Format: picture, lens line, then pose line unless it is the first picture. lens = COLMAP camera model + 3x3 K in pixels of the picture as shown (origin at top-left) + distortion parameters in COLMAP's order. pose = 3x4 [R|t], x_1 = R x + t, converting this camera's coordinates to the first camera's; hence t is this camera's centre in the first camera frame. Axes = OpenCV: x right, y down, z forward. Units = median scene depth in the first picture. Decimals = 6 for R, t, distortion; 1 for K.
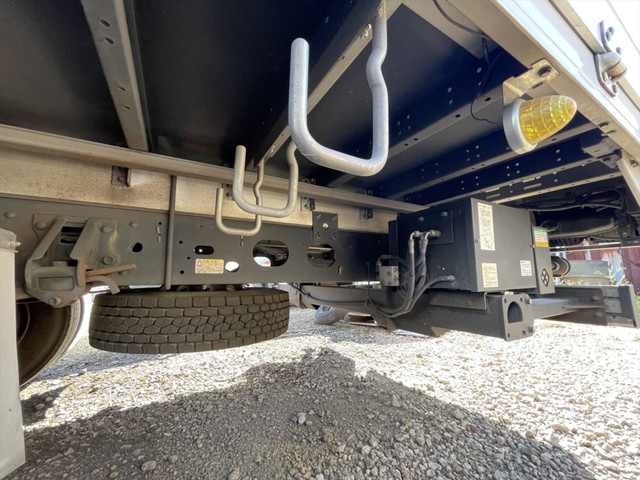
lens RADIAL K [[258.2, 0, 320.0], [0, 258.2, 240.0], [0, 0, 1]] dist [-0.000445, -0.000038]
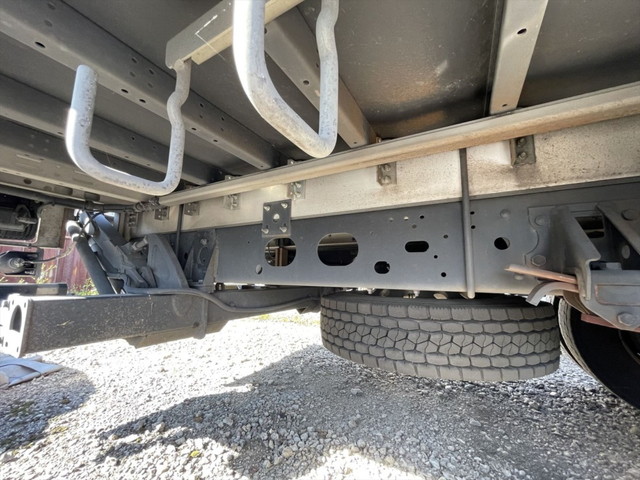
lens RADIAL K [[258.2, 0, 320.0], [0, 258.2, 240.0], [0, 0, 1]] dist [-0.000445, -0.000038]
pose [[-0.508510, 0.110900, 0.853885, -0.804501], [-0.146952, 0.965945, -0.212968, 0.193166], [-0.848424, -0.233776, -0.474896, 1.364539]]
